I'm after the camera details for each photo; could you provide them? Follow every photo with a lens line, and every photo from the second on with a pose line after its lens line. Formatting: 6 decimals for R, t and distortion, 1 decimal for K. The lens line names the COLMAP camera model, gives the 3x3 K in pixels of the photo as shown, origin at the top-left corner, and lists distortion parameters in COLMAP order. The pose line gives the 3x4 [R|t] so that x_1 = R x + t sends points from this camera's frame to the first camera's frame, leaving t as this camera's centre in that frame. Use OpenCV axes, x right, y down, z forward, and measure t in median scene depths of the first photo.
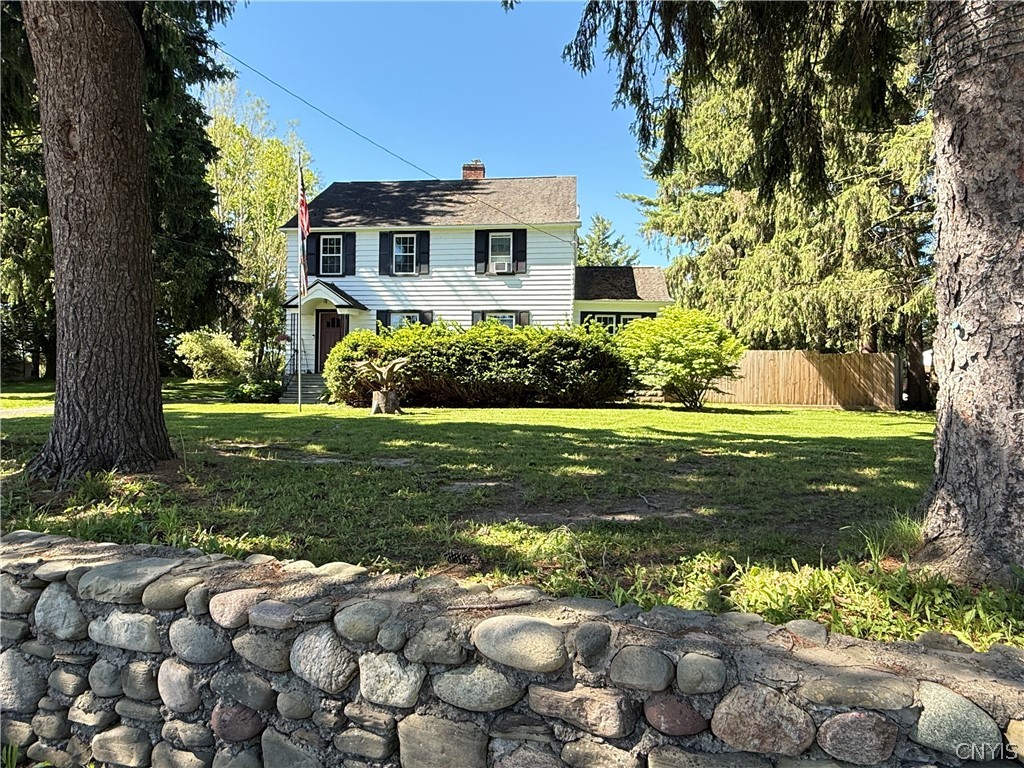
lens RADIAL K [[633.2, 0, 514.1], [0, 633.2, 385.6], [0, 0, 1]] dist [-0.015012, -0.000206]
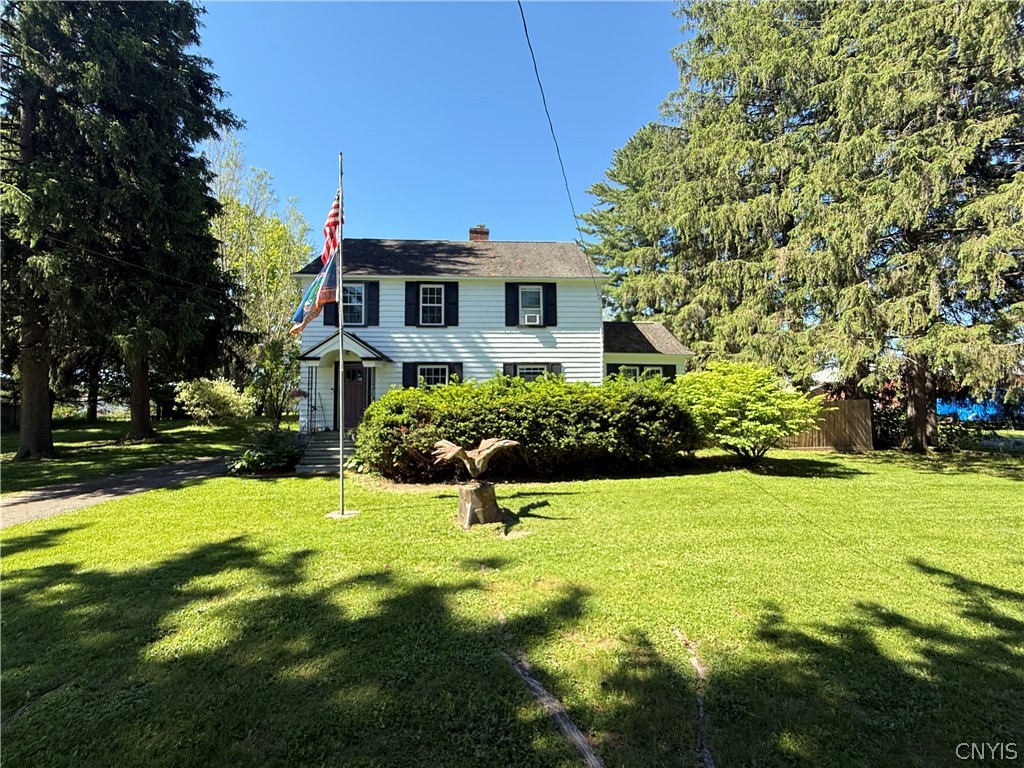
lens RADIAL K [[412.0, 0, 510.5], [0, 412.0, 383.3], [0, 0, 1]] dist [-0.002561, -0.001153]
pose [[0.985328, -0.008810, 0.170445, -0.165058], [0.017688, 0.998560, -0.050637, -0.053910], [-0.169753, 0.052909, 0.984065, 0.366285]]
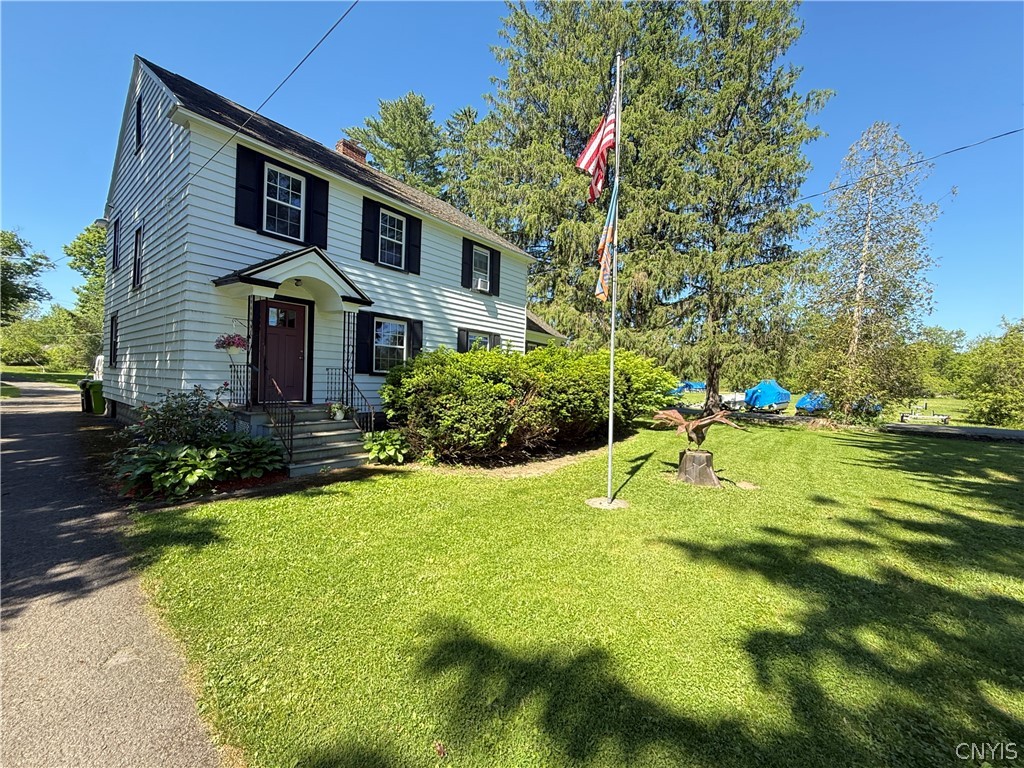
lens RADIAL K [[412.0, 0, 509.2], [0, 412.0, 386.0], [0, 0, 1]] dist [-0.002561, -0.001153]
pose [[0.542540, -0.004561, 0.840018, -0.510763], [-0.025870, 0.999420, 0.022135, -0.051556], [-0.839632, -0.033741, 0.542107, 0.624414]]
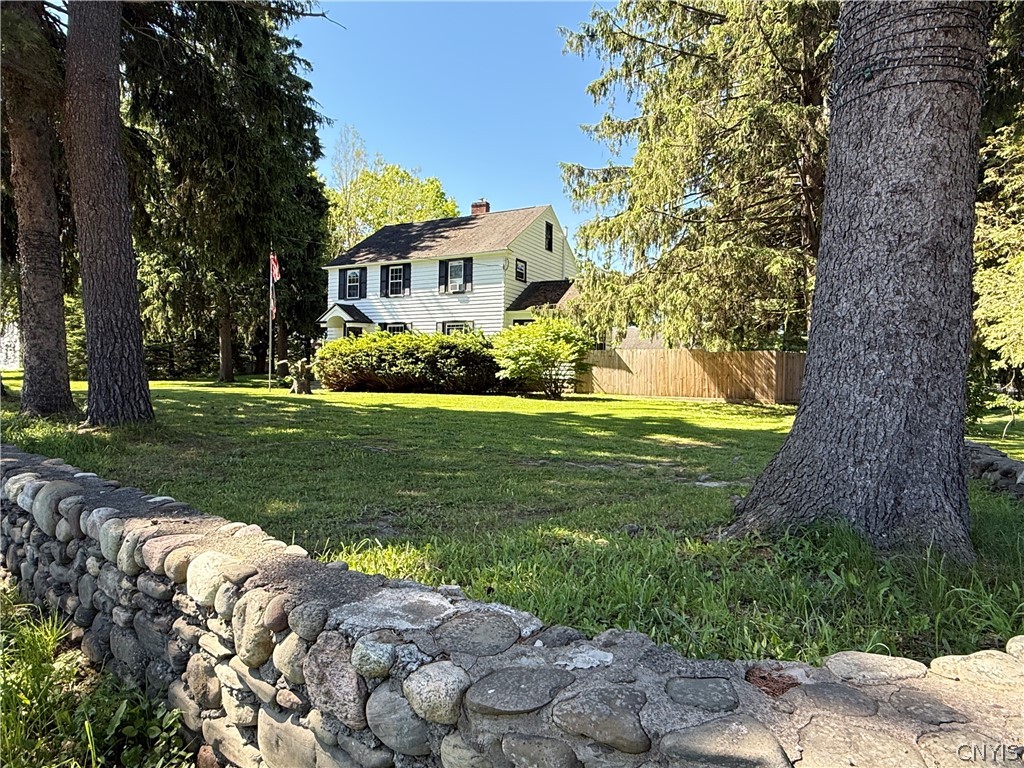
lens RADIAL K [[633.2, 0, 511.8], [0, 633.2, 381.9], [0, 0, 1]] dist [-0.015012, -0.000206]
pose [[0.923225, 0.009546, -0.384142, 0.582821], [-0.012022, 0.999920, -0.004046, 0.010242], [0.384073, 0.008354, 0.923265, -0.152257]]
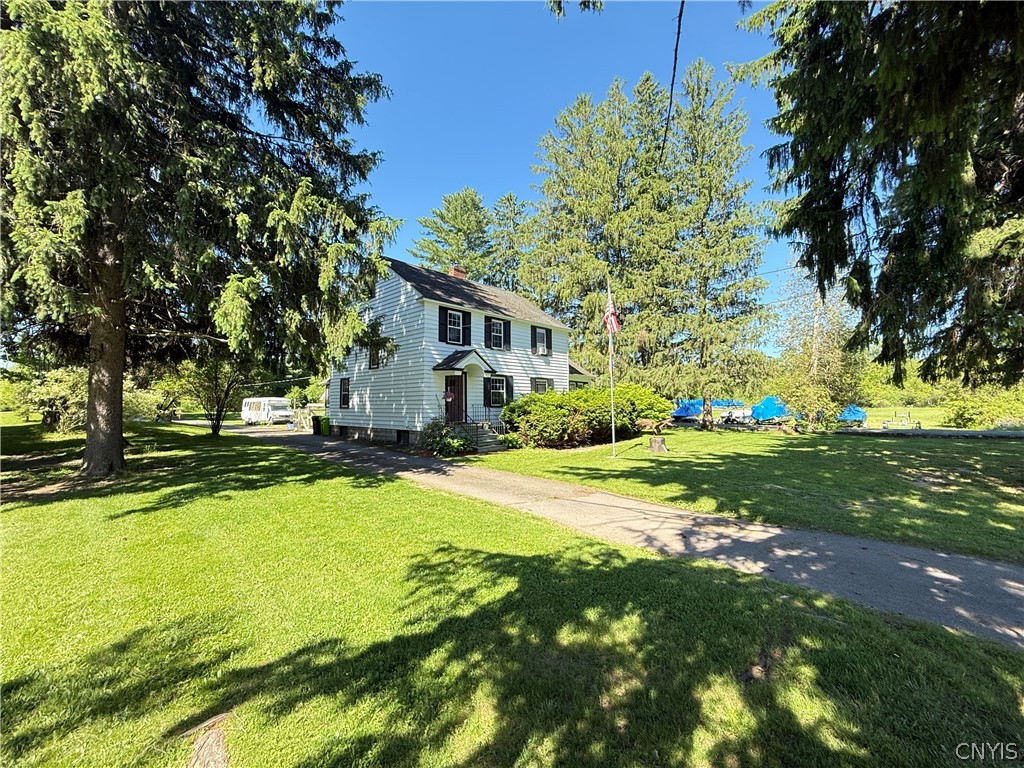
lens RADIAL K [[412.0, 0, 511.3], [0, 412.0, 383.3], [0, 0, 1]] dist [-0.002561, -0.001153]
pose [[0.602681, 0.027618, 0.797504, -0.882564], [0.012184, 0.998966, -0.043802, -0.061620], [-0.797889, 0.036116, 0.601721, 0.440639]]
